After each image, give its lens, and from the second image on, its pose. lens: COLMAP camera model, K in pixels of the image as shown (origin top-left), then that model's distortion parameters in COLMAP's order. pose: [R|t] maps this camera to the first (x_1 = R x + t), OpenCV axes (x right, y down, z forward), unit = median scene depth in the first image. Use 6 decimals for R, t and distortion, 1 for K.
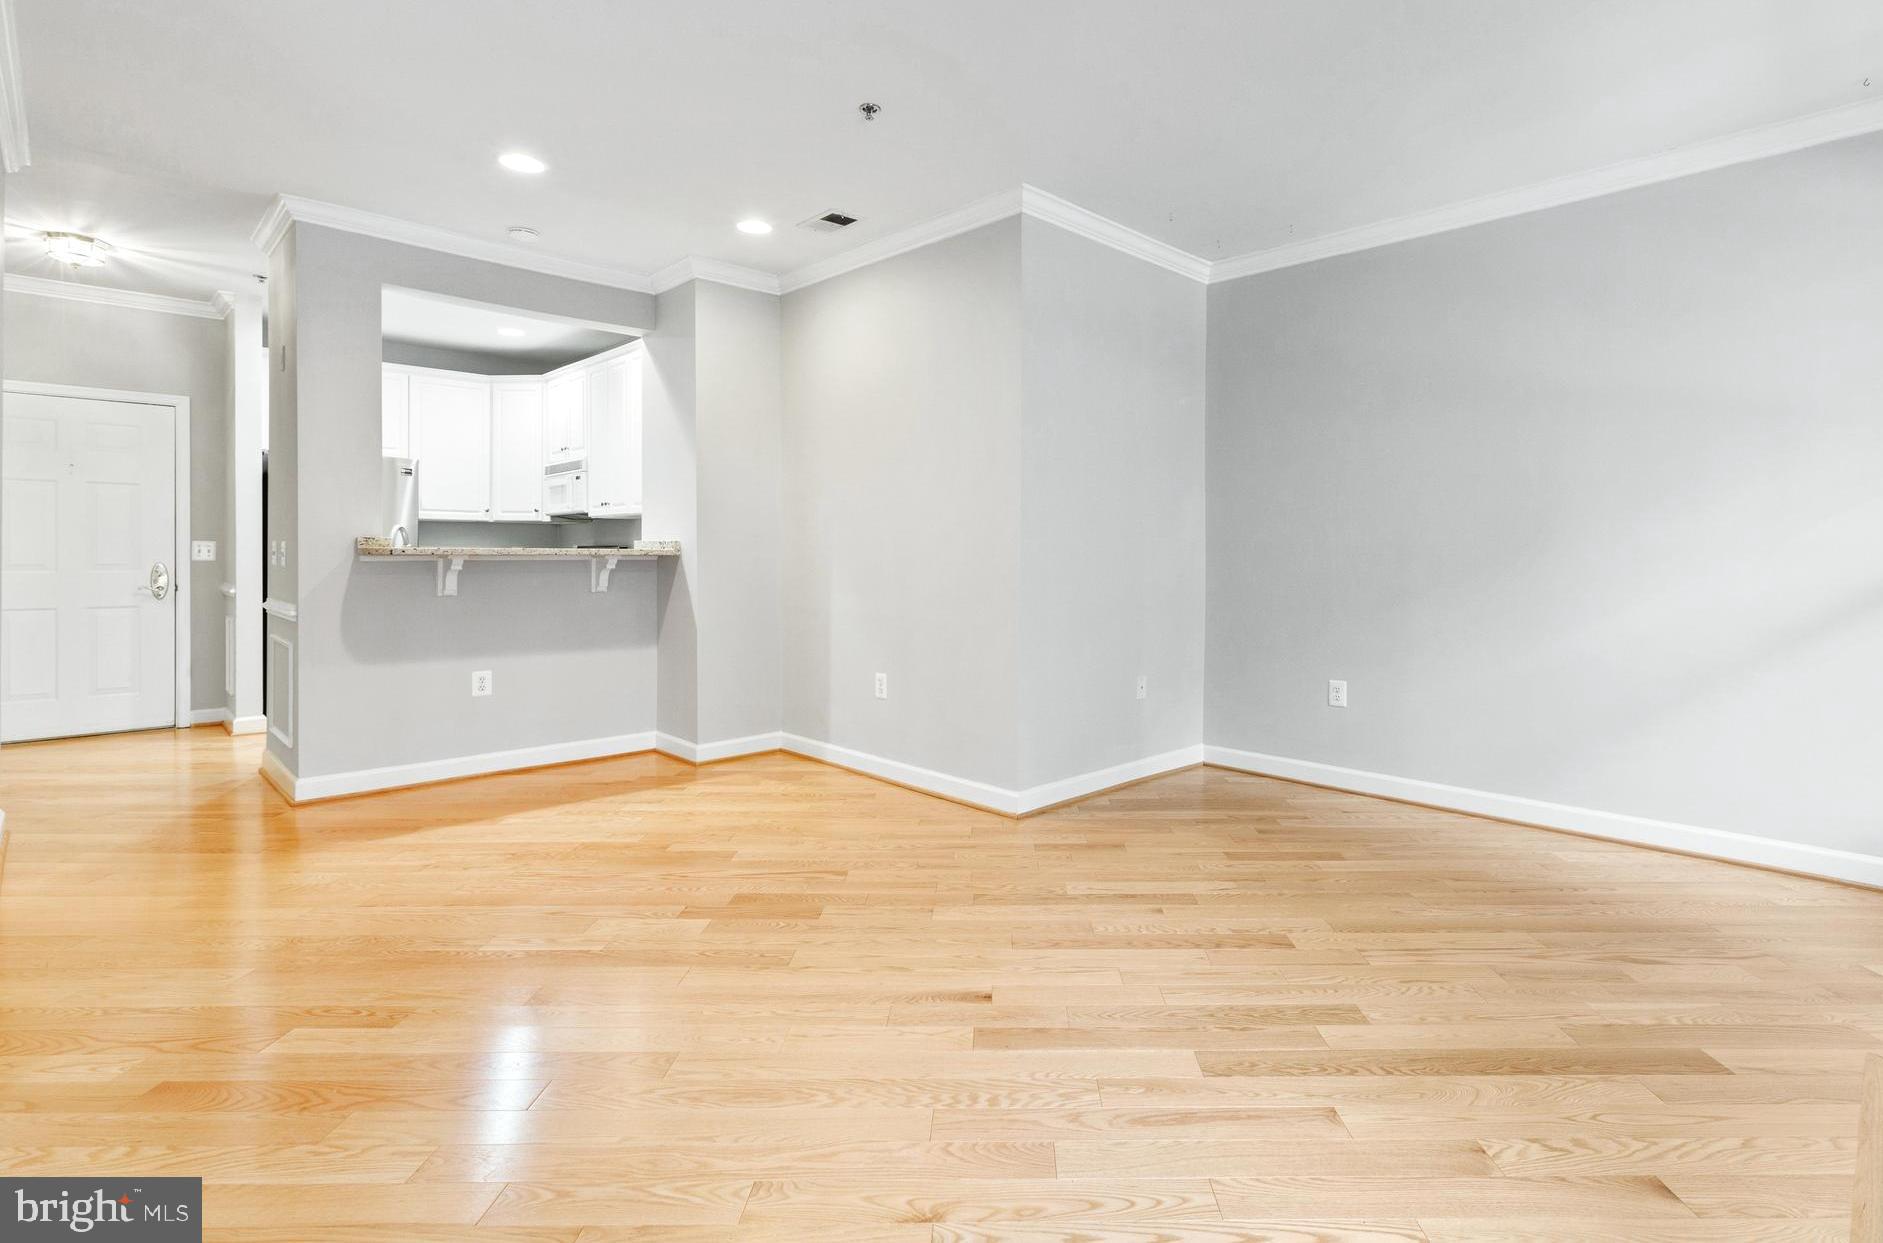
lens RADIAL K [[920.4, 0, 1014.3], [0, 920.4, 556.0], [0, 0, 1]] dist [0.003007, -0.001446]
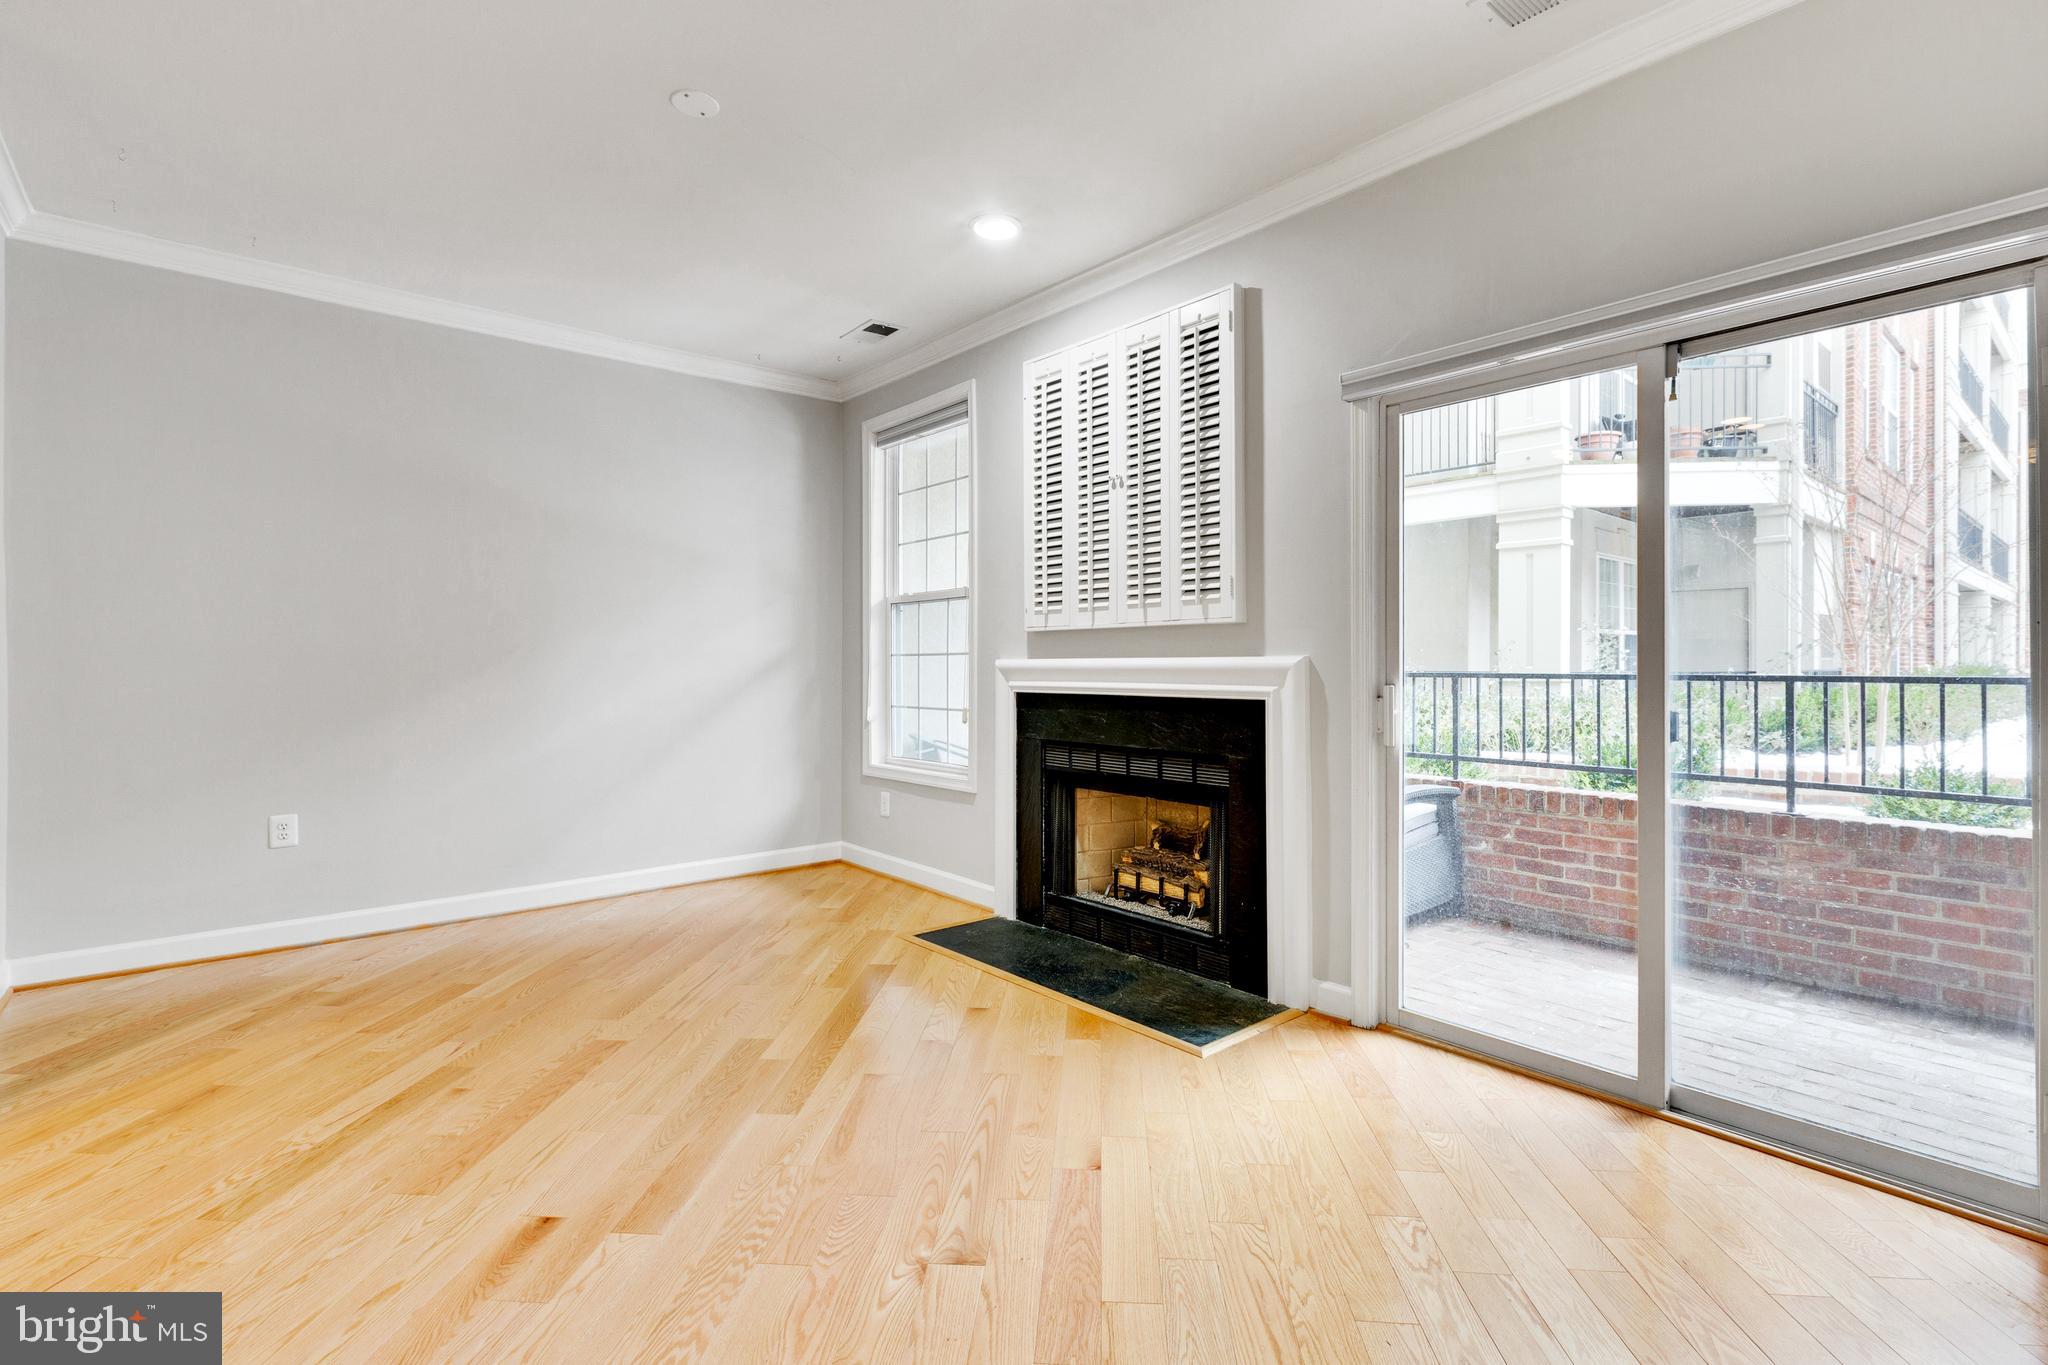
lens RADIAL K [[942.2, 0, 1025.4], [0, 942.2, 660.9], [0, 0, 1]] dist [0.002670, 0.000449]
pose [[0.092783, -0.004257, 0.995677, -0.408032], [0.000272, 0.999991, 0.004250, -0.005040], [-0.995686, -0.000123, 0.092784, 0.259266]]
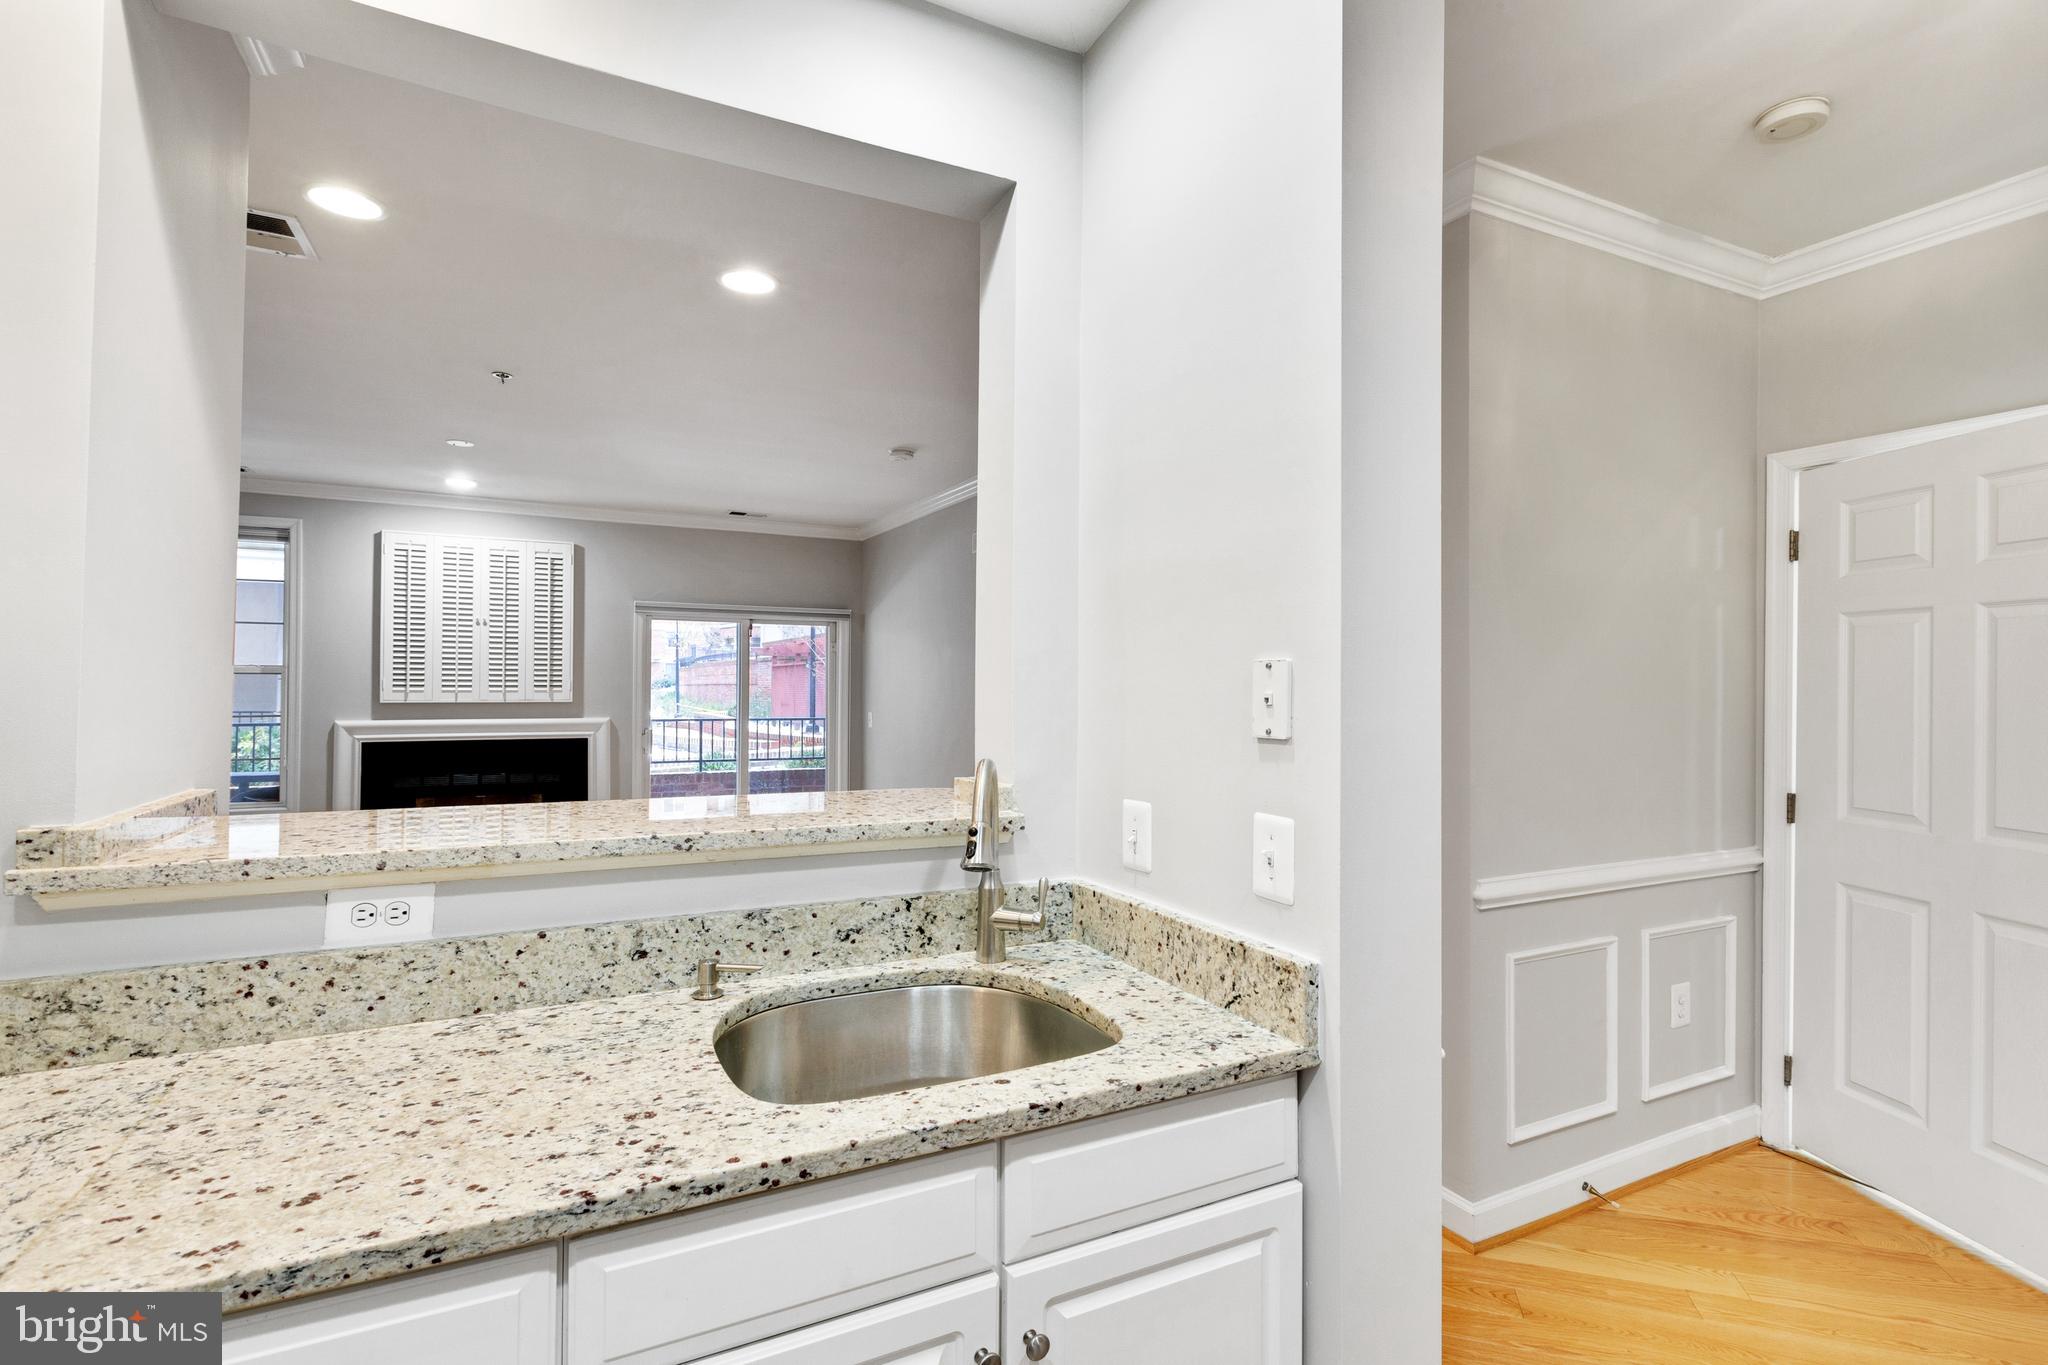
lens RADIAL K [[942.2, 0, 1103.1], [0, 942.2, 677.2], [0, 0, 1]] dist [0.002670, 0.000449]
pose [[-0.962407, -0.006502, 0.271533, -0.902791], [-0.010637, 0.999849, -0.013760, -0.057786], [-0.271402, -0.016130, -0.962331, 1.364045]]
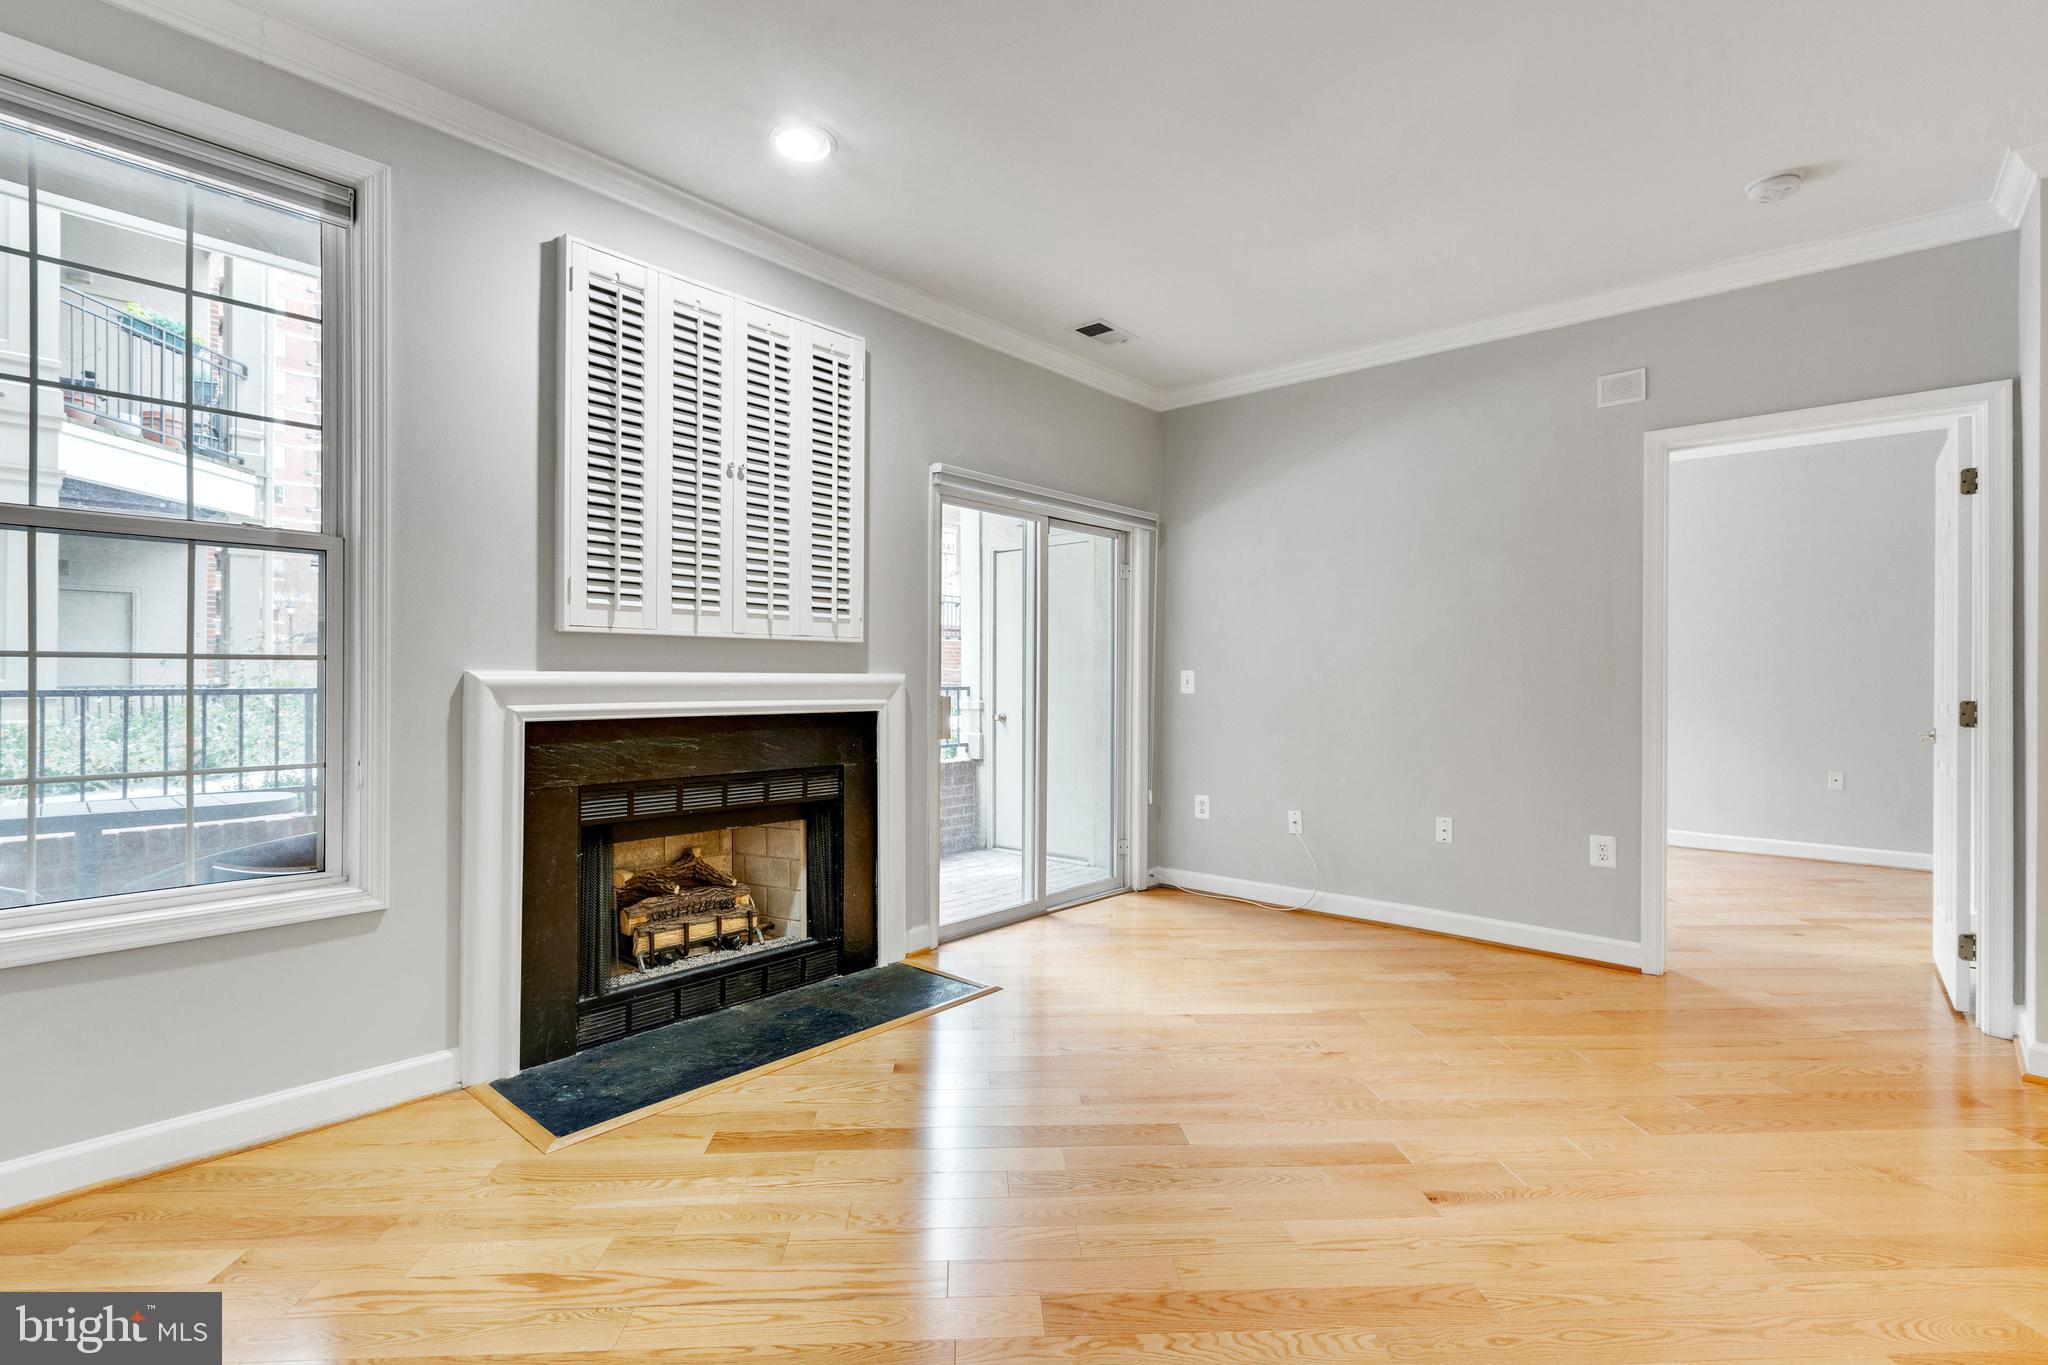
lens RADIAL K [[942.2, 0, 1014.9], [0, 942.2, 675.3], [0, 0, 1]] dist [0.002670, 0.000449]
pose [[-0.999038, -0.012301, -0.042087, 0.204725], [-0.012097, 0.999914, -0.005083, -0.001069], [0.042146, -0.004569, -0.999101, 0.947704]]
